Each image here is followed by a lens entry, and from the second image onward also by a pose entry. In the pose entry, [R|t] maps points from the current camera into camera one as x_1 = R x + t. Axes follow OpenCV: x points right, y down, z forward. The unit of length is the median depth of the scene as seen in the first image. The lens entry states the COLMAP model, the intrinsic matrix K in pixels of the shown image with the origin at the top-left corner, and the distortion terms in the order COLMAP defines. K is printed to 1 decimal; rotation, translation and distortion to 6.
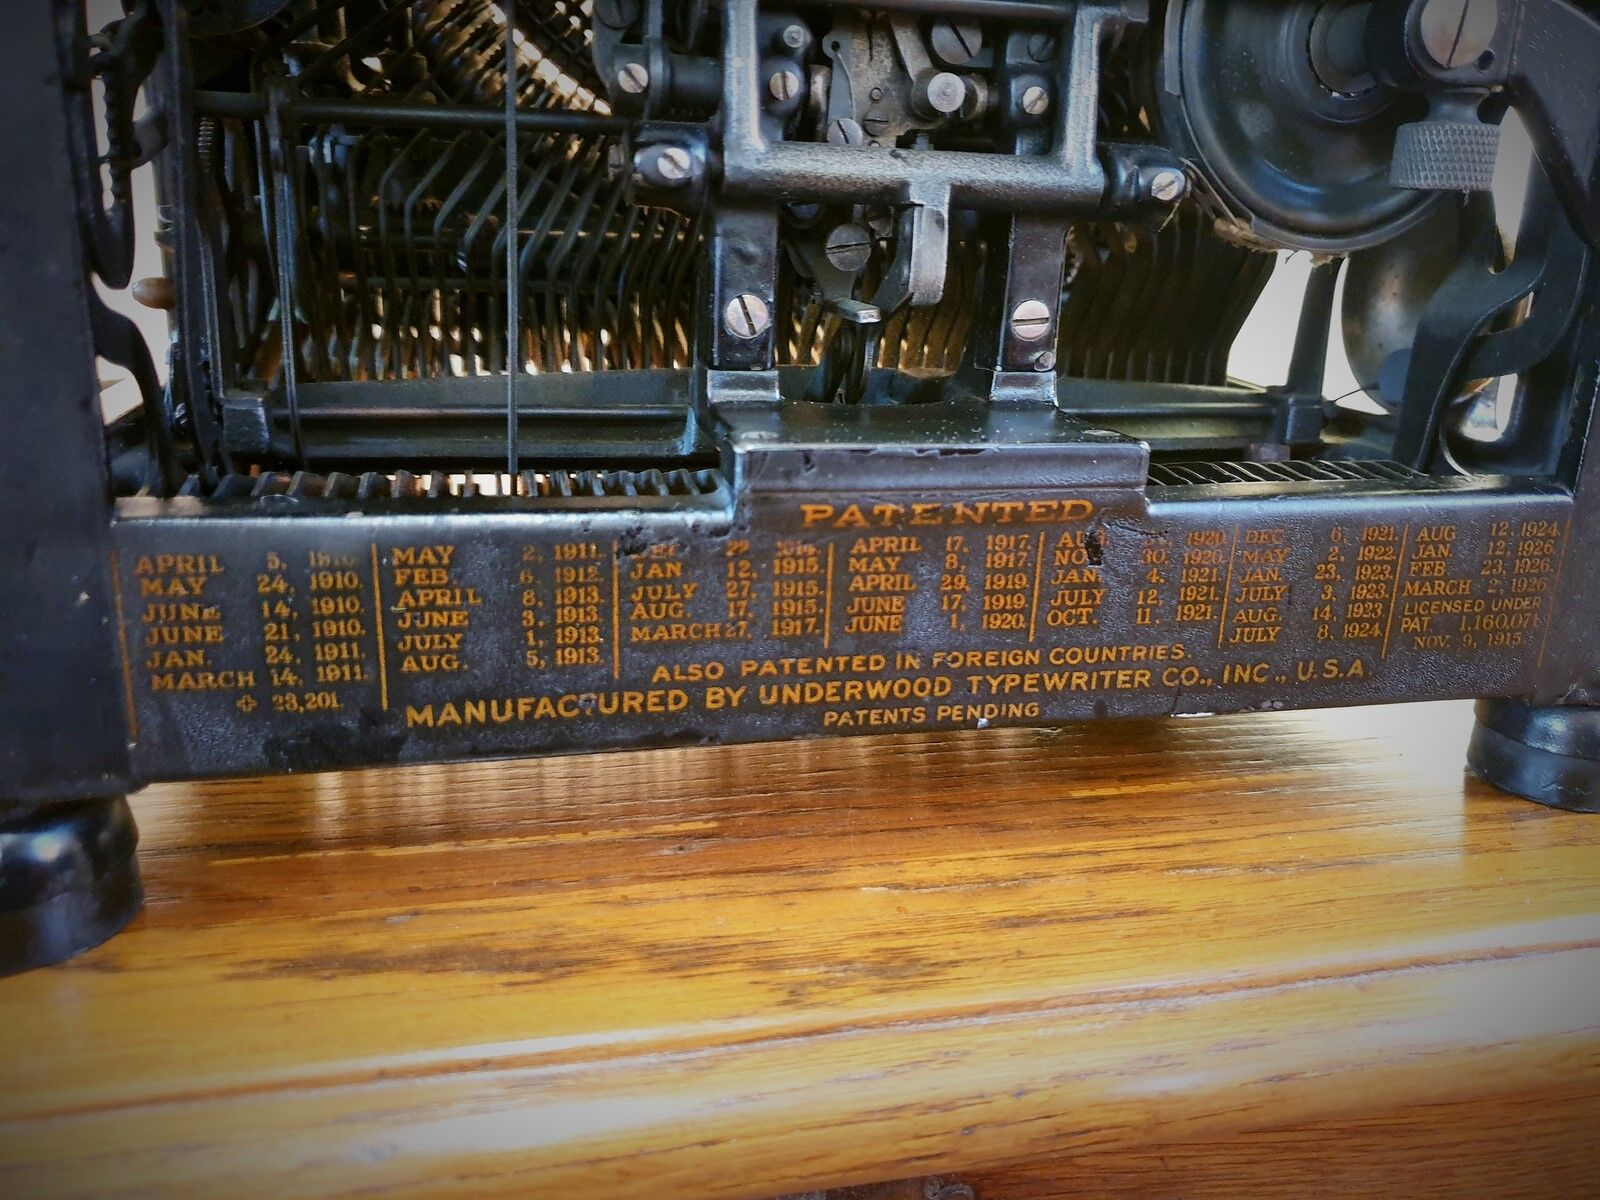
lens RADIAL K [[1247.7, 0, 792.0], [0, 1247.7, 604.1], [0, 0, 1]] dist [0.016458, -0.014320]
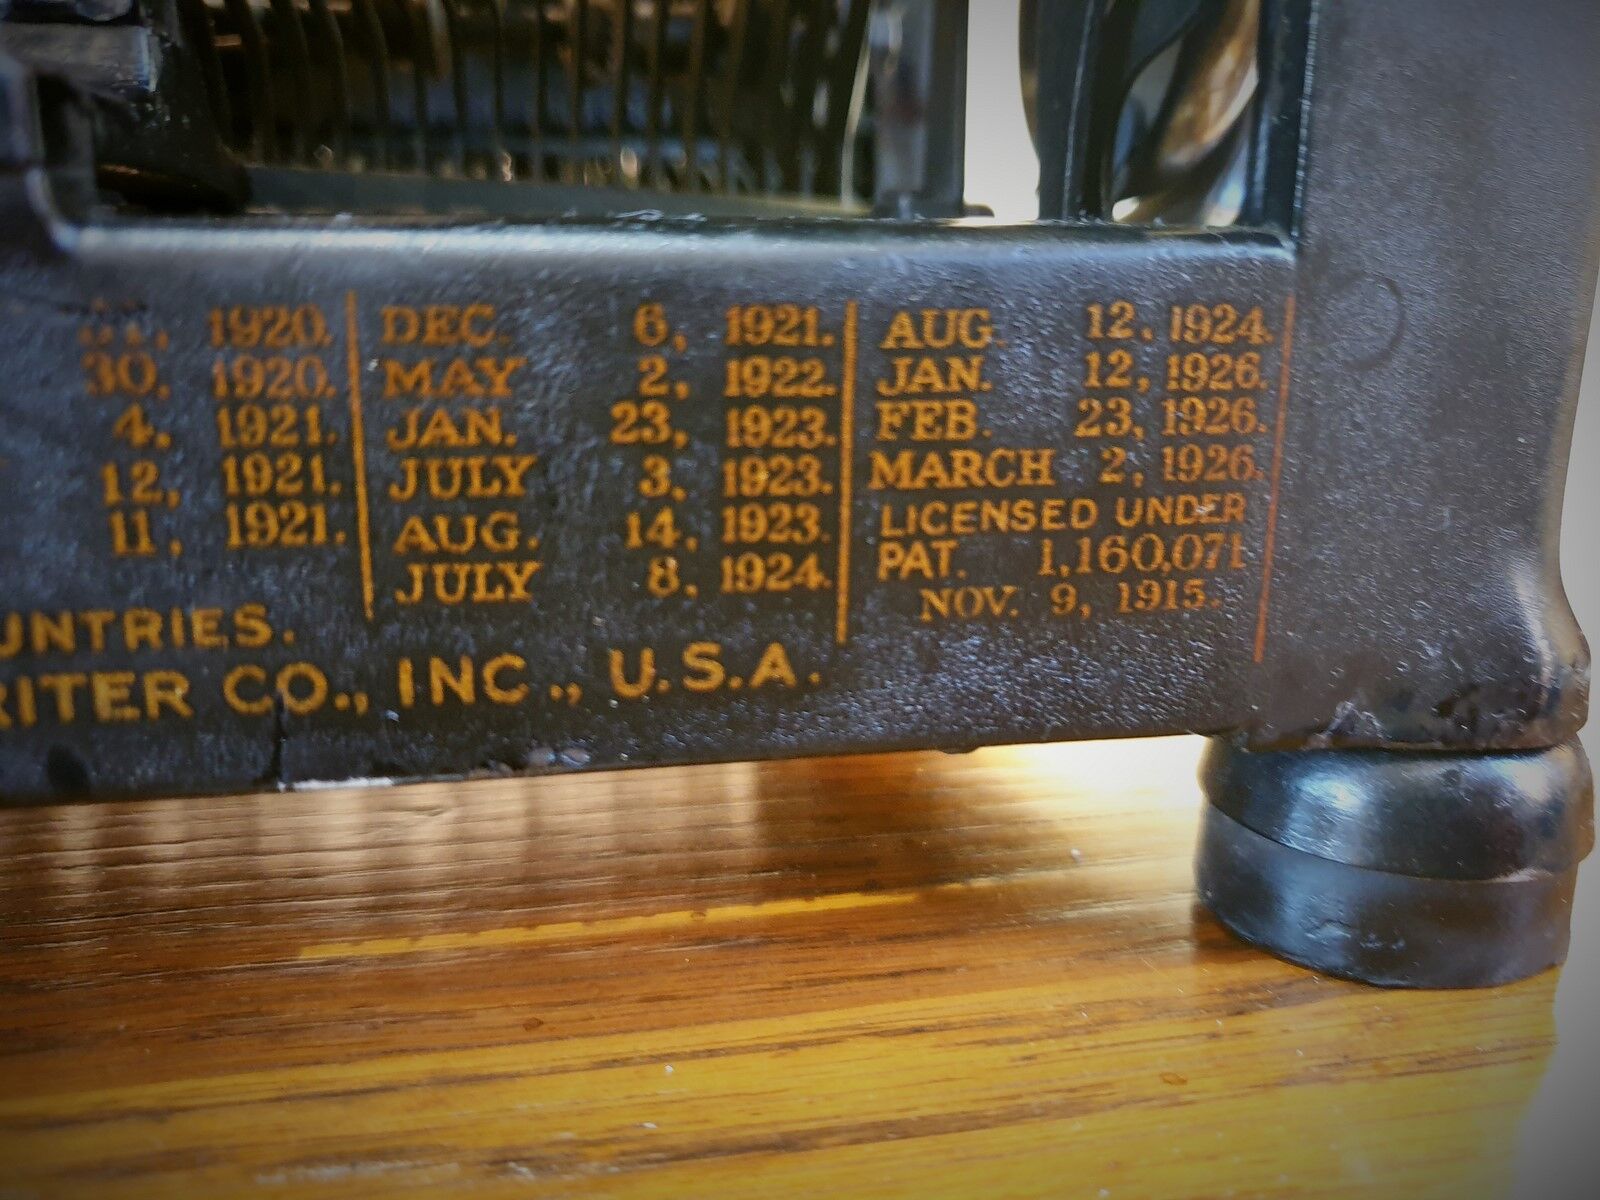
lens RADIAL K [[1247.7, 0, 804.9], [0, 1247.7, 595.8], [0, 0, 1]] dist [0.016458, -0.014320]
pose [[0.998557, -0.010067, -0.052756, 0.490952], [0.008737, 0.999640, -0.025378, 0.039214], [0.052993, 0.024880, 0.998285, 0.596775]]
